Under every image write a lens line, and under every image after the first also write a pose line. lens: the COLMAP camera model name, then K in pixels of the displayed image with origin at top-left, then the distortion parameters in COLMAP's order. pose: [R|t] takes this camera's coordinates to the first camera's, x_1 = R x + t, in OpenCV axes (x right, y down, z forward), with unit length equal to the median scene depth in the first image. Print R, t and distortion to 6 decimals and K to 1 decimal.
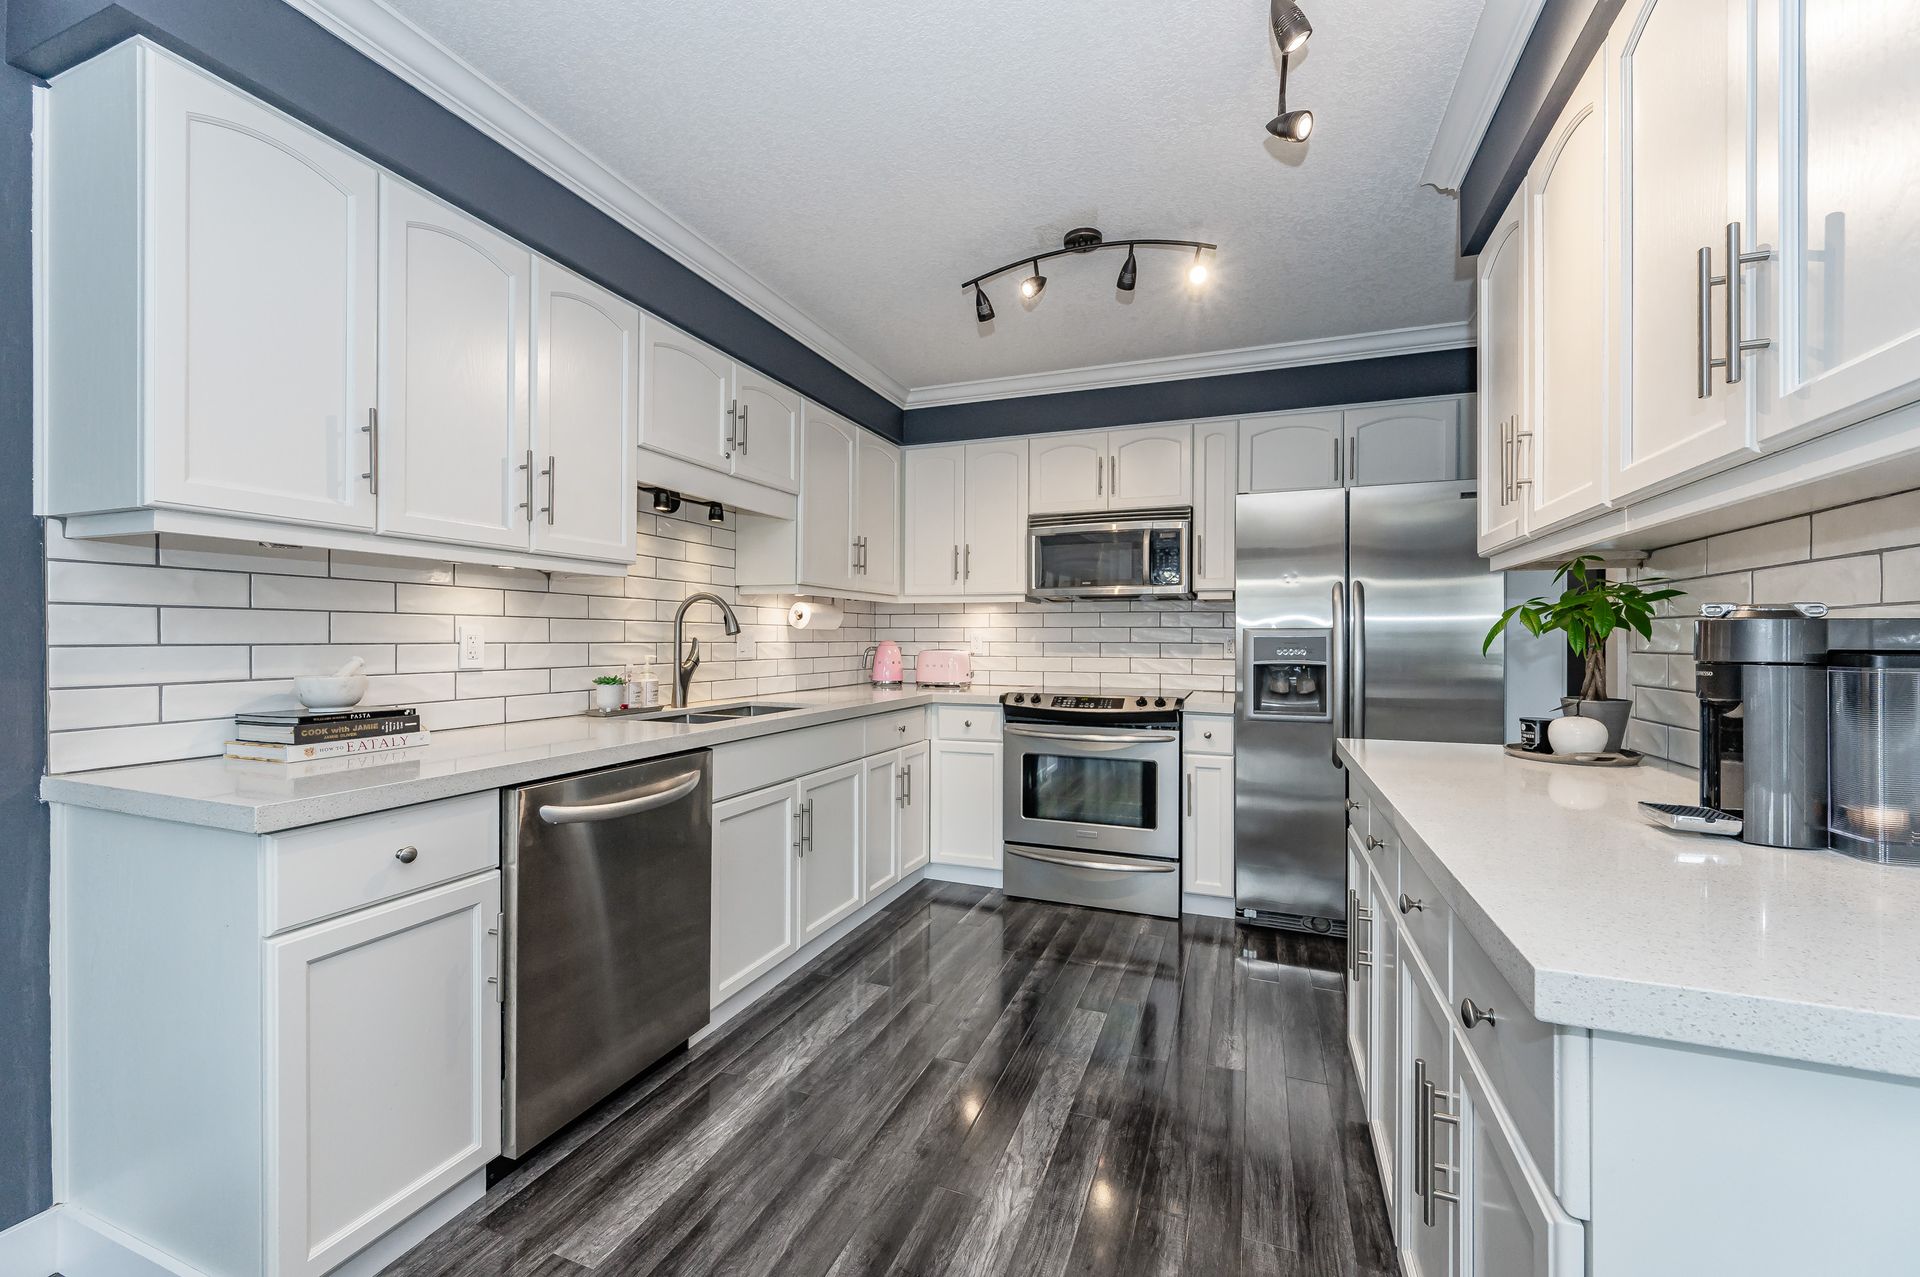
lens RADIAL K [[762.5, 0, 960.0], [0, 762.5, 638.5], [0, 0, 1]] dist [0.001414, 0.000131]
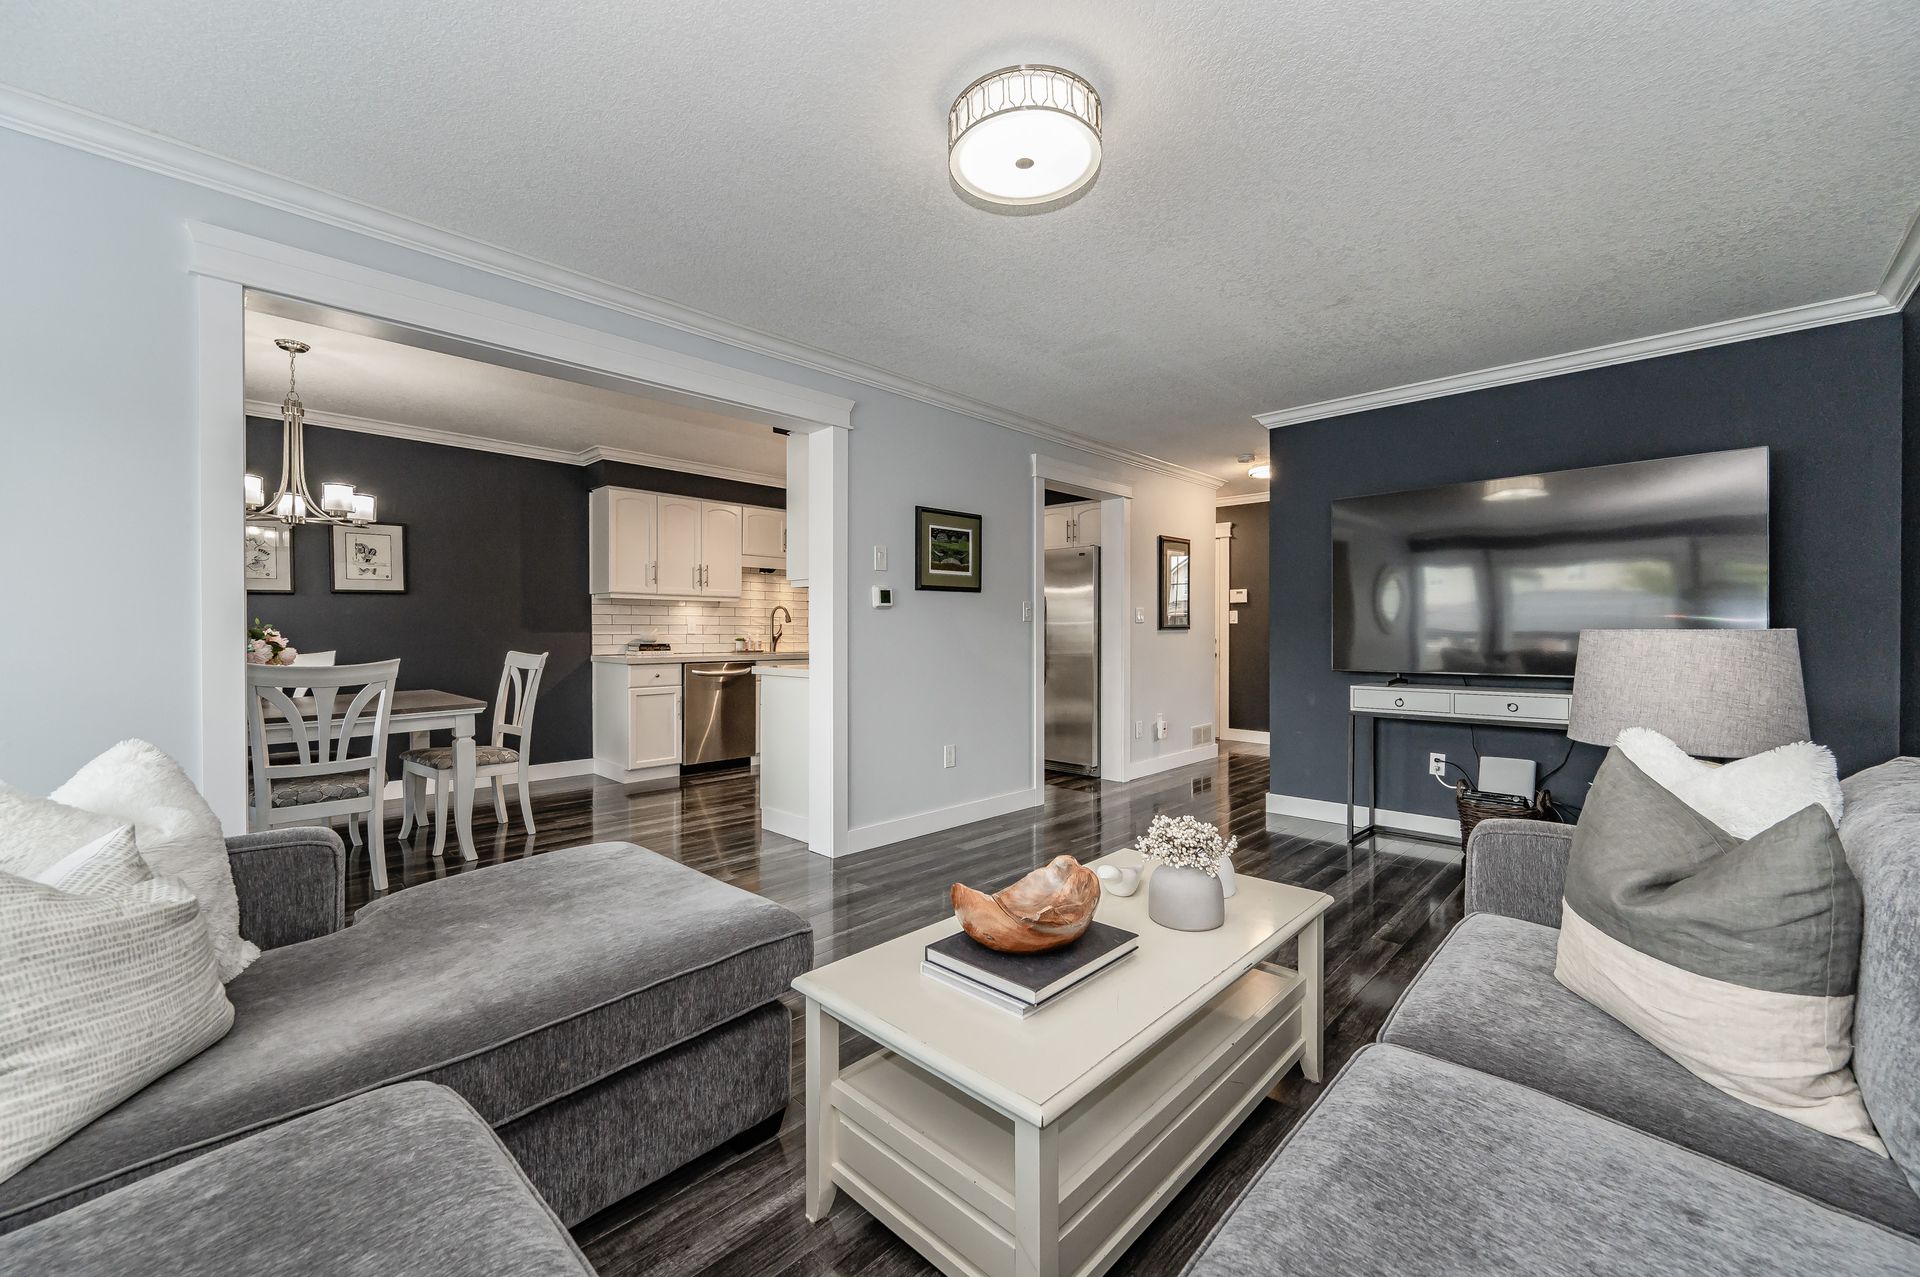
lens RADIAL K [[762.5, 0, 960.0], [0, 762.5, 638.5], [0, 0, 1]] dist [0.001414, 0.000131]
pose [[0.926361, 0.006352, -0.376584, 2.007754], [-0.001861, 0.999923, 0.012286, 0.026994], [0.376633, -0.010681, 0.926301, -1.887017]]
